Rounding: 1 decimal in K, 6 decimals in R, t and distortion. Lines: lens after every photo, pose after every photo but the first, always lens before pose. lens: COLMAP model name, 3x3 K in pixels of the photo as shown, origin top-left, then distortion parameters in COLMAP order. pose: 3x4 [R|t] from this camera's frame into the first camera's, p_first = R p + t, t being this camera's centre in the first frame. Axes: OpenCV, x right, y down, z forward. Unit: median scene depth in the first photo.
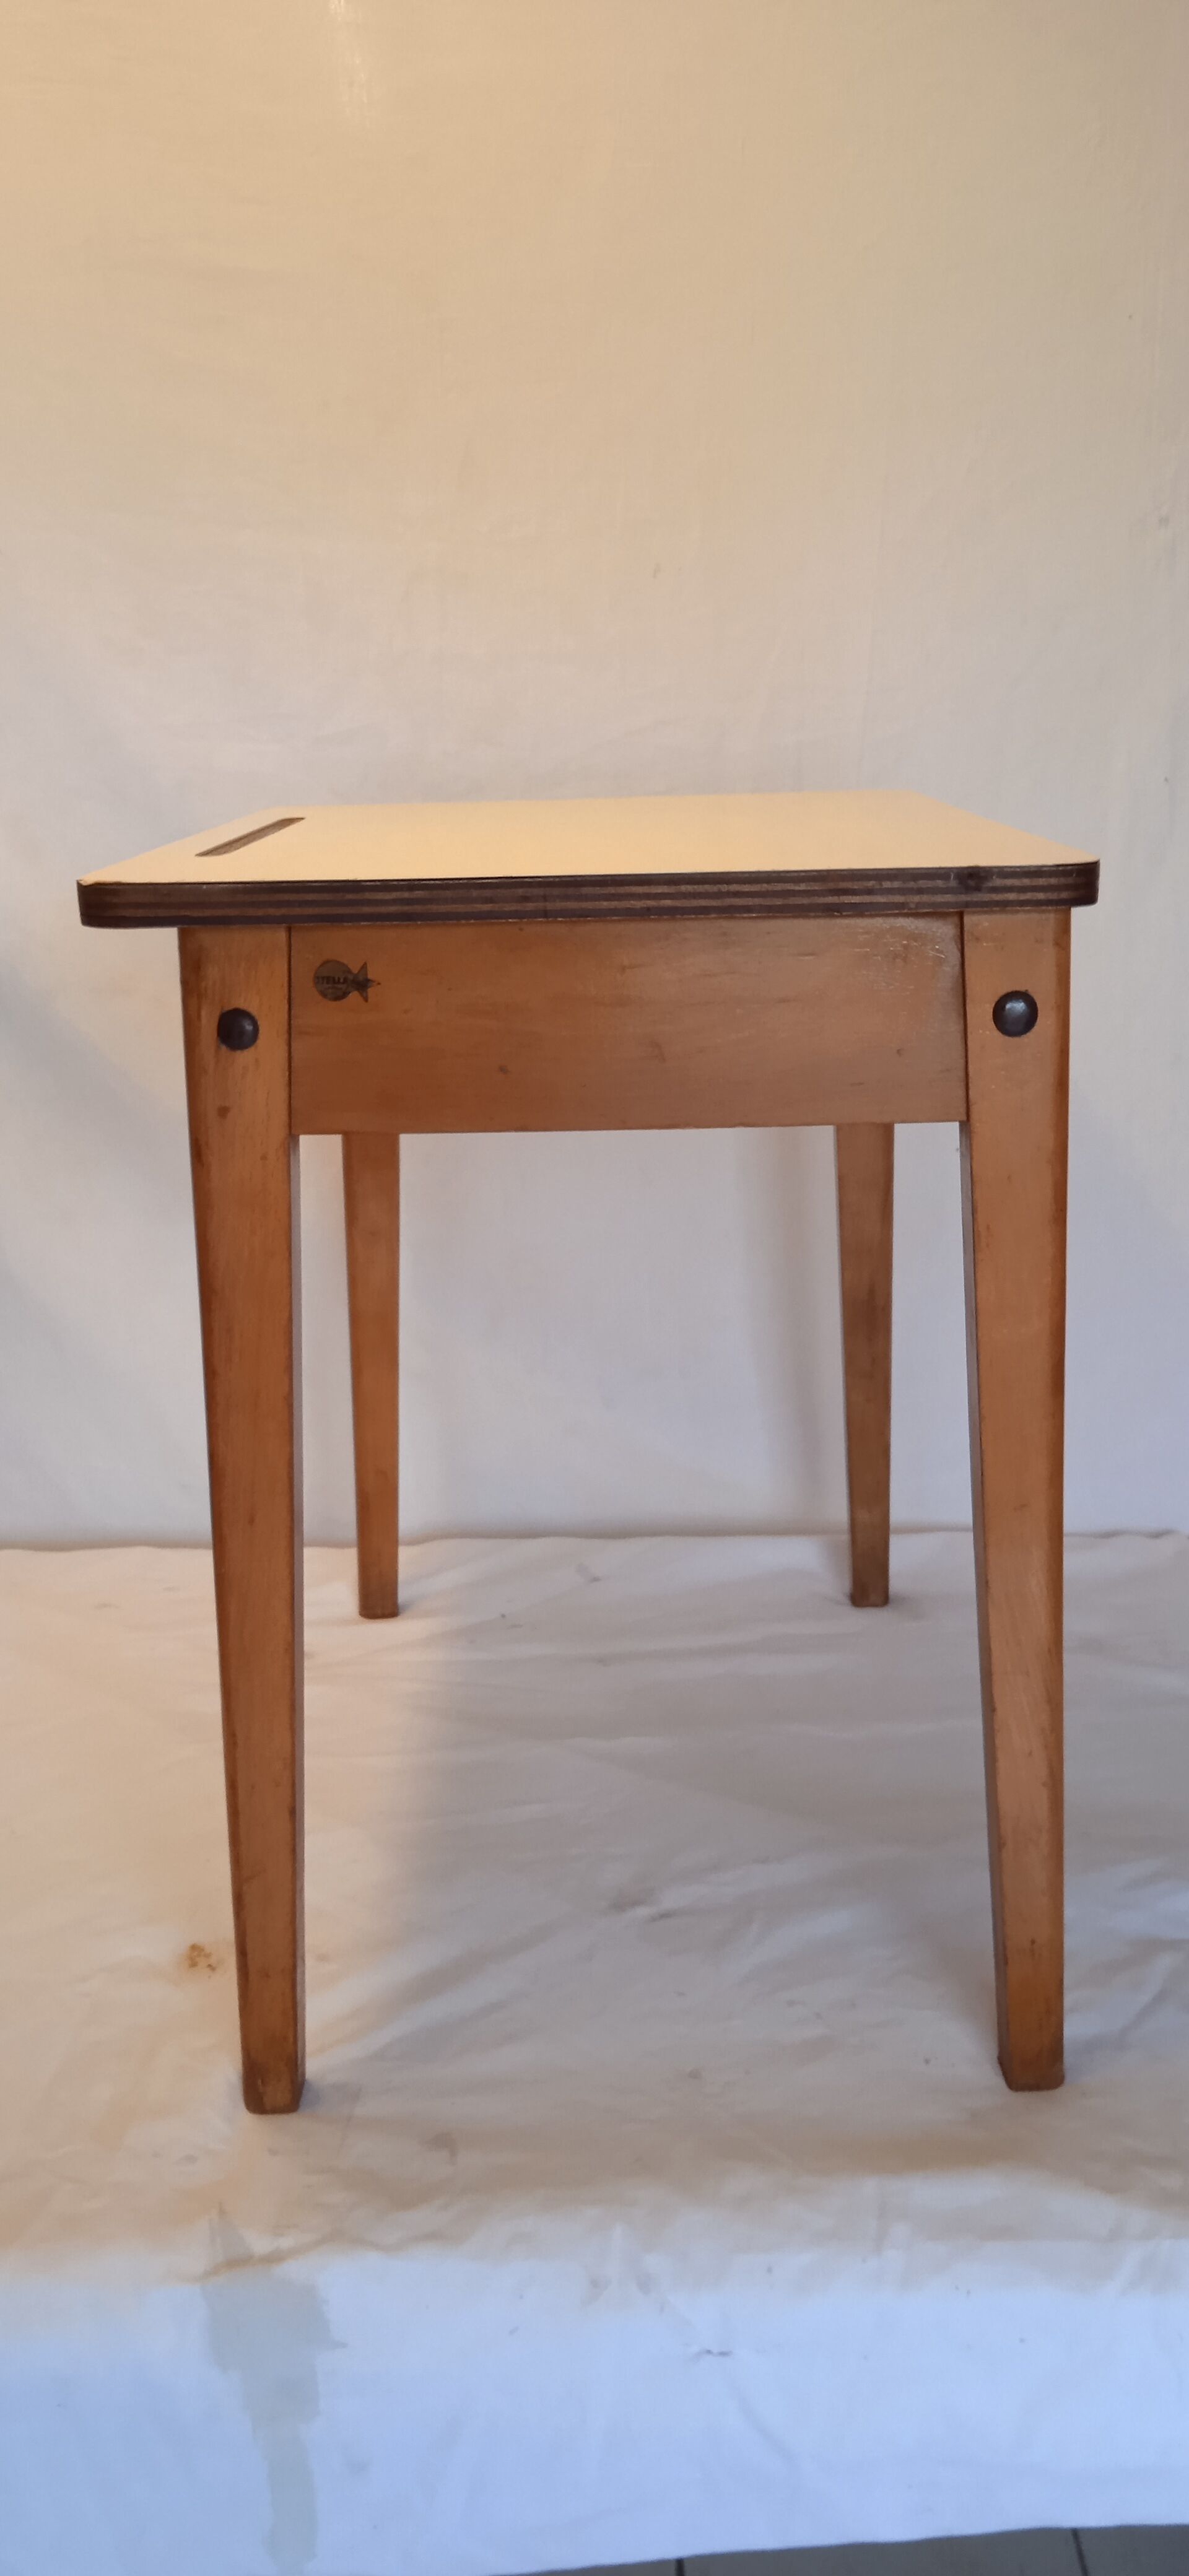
lens RADIAL K [[1965.8, 0, 594.5], [0, 1965.8, 1288.0], [0, 0, 1]] dist [0.006267, 0.003302]
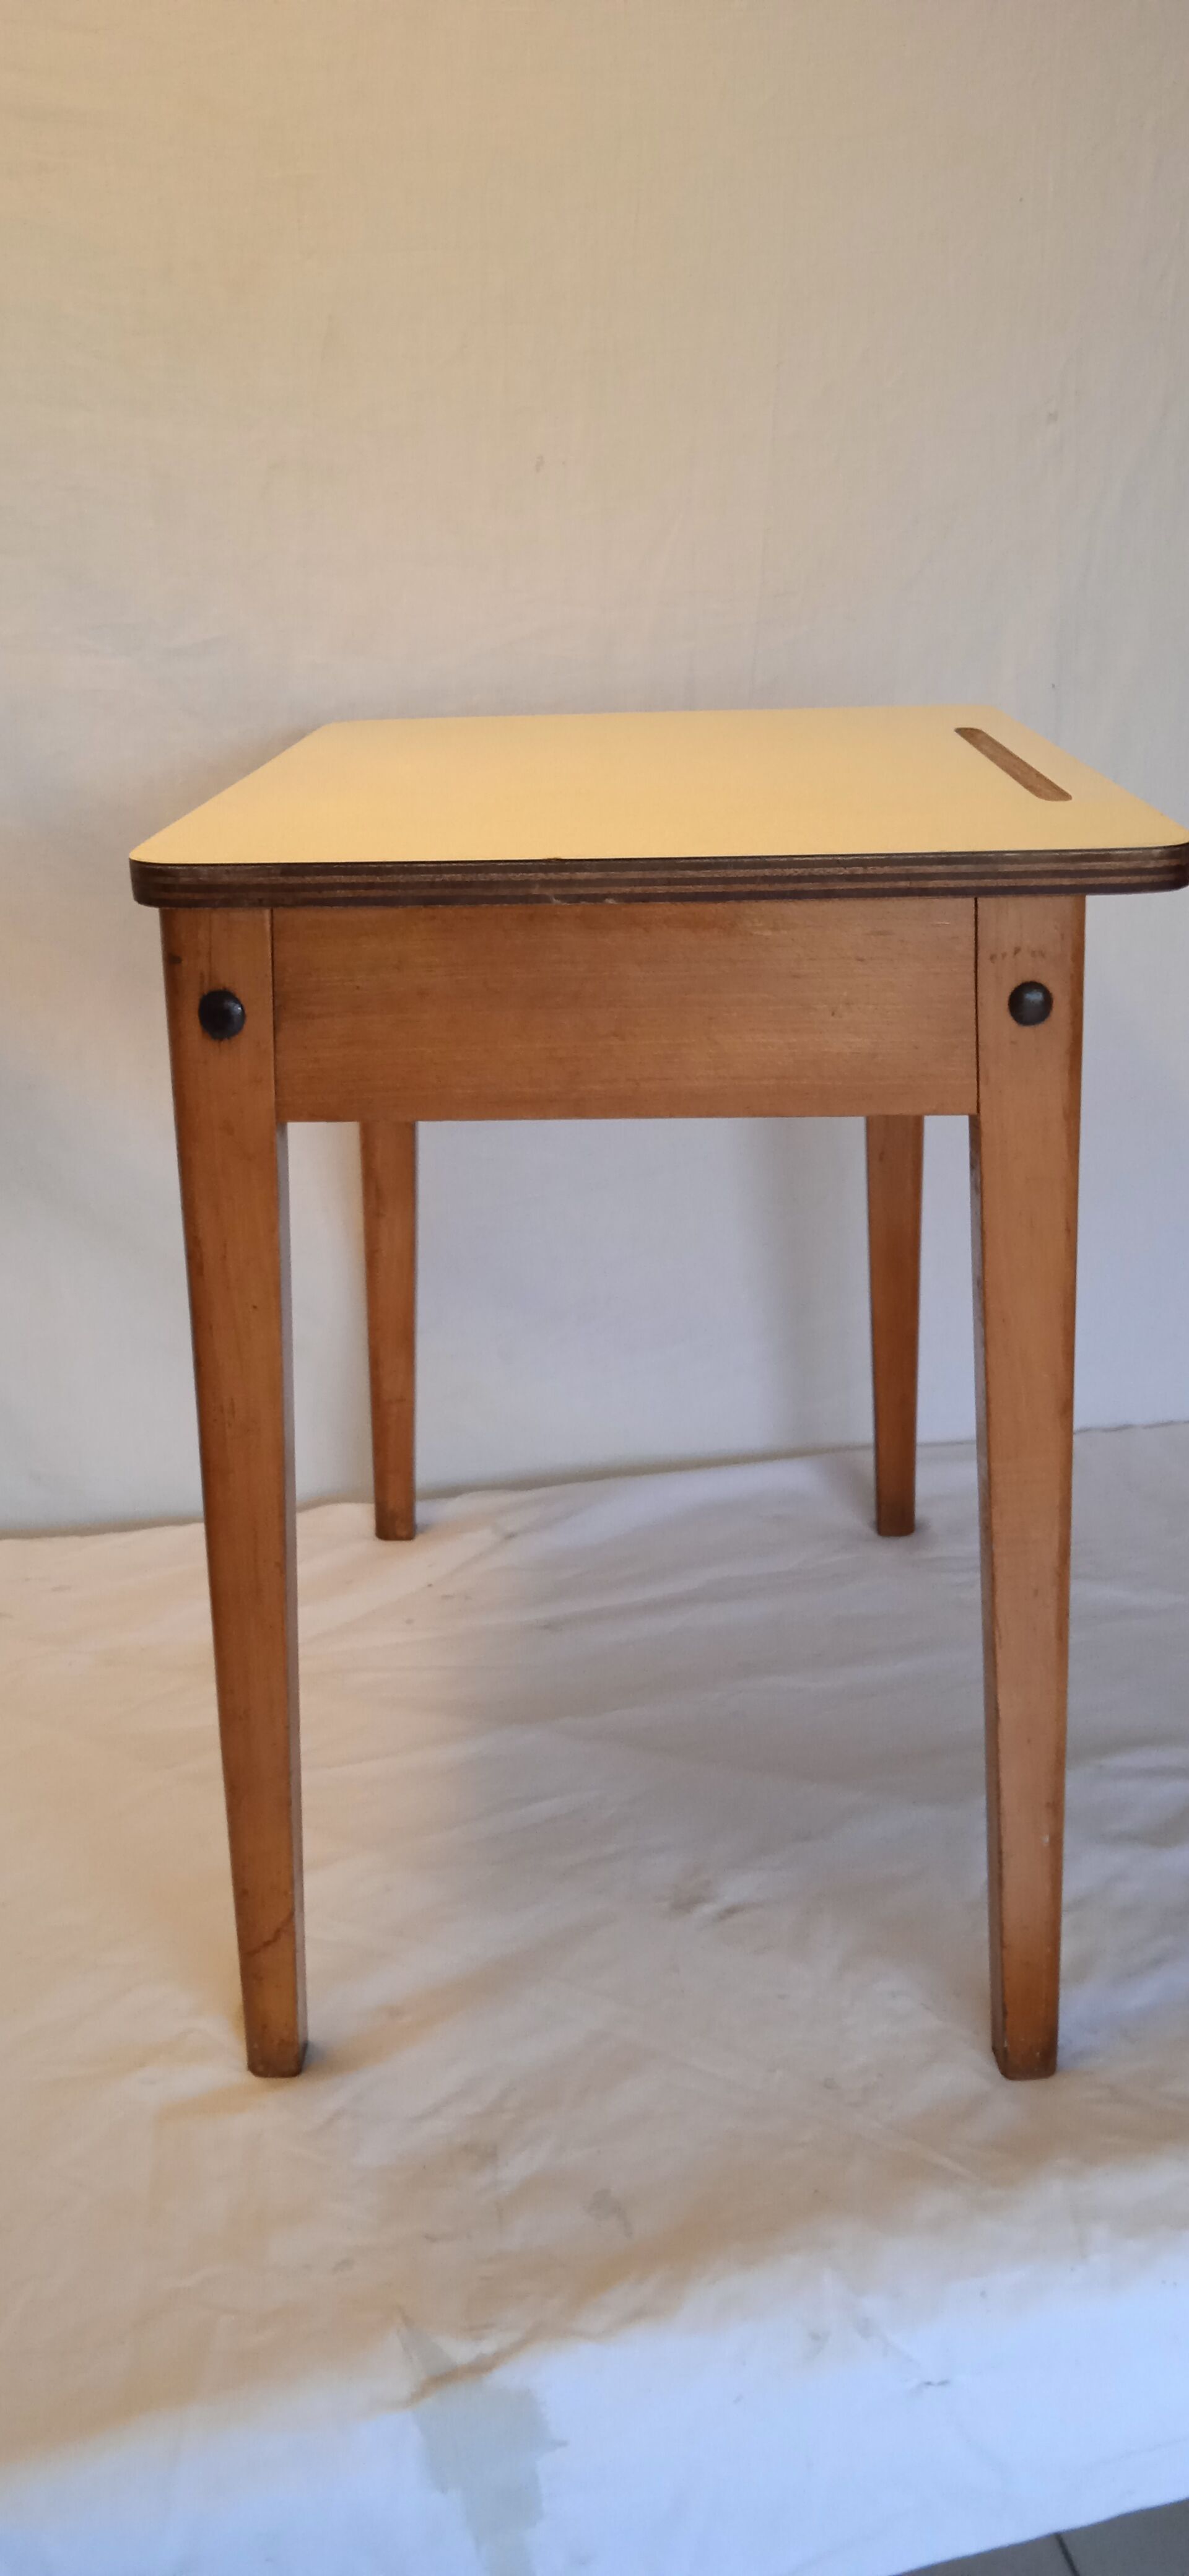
lens RADIAL K [[1965.8, 0, 594.5], [0, 1965.8, 1288.0], [0, 0, 1]] dist [0.006267, 0.003302]
pose [[0.980080, -0.067373, 0.186826, -0.247447], [0.053072, 0.995339, 0.080525, -0.089600], [-0.191381, -0.069006, 0.979087, 0.106086]]
